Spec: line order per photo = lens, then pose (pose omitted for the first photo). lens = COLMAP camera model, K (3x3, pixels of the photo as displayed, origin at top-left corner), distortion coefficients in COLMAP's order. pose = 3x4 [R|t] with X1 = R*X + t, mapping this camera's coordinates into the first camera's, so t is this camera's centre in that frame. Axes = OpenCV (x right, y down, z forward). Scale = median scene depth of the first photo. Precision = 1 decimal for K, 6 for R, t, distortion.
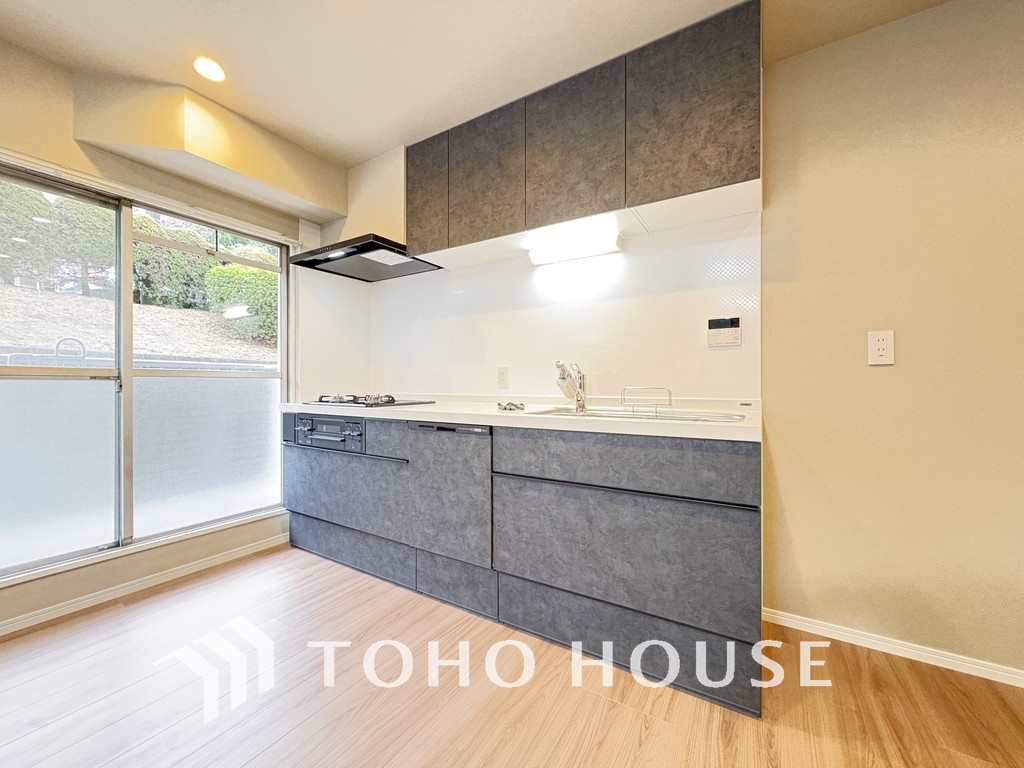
lens RADIAL K [[408.6, 0, 510.2], [0, 408.6, 384.3], [0, 0, 1]] dist [-0.000914, -0.000180]
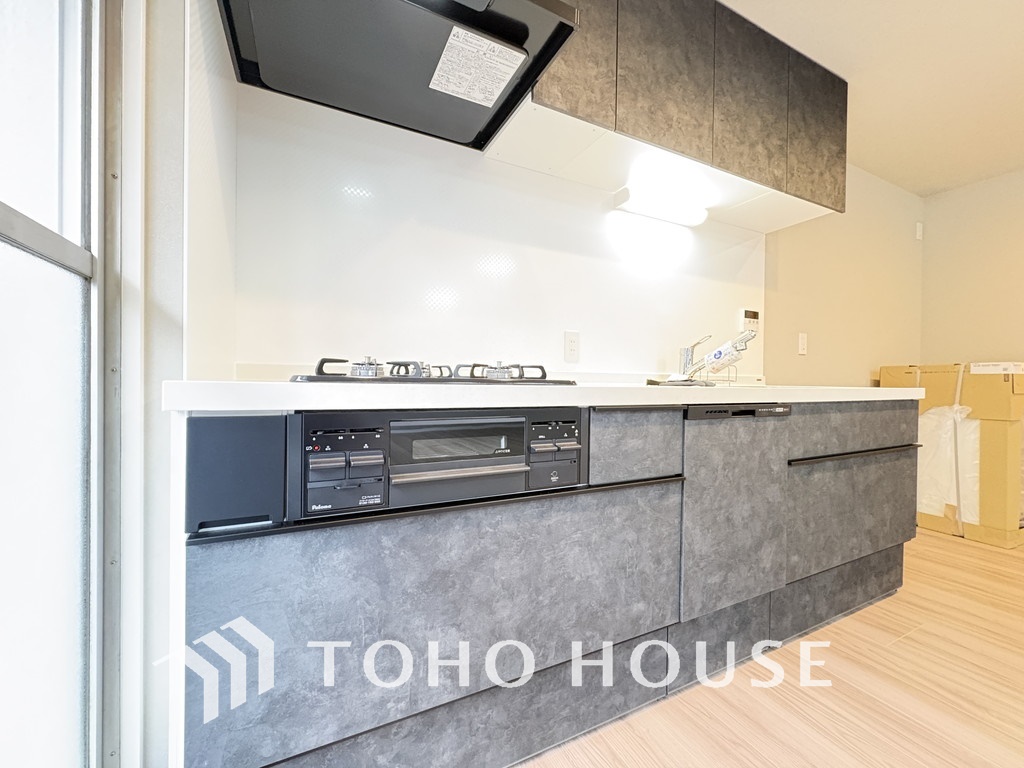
lens RADIAL K [[408.6, 0, 510.2], [0, 408.6, 384.3], [0, 0, 1]] dist [-0.000914, -0.000180]
pose [[0.528267, 0.000006, 0.849078, -0.899828], [-0.010766, 0.999920, 0.006691, 0.060801], [-0.849010, -0.012676, 0.528224, 0.945129]]
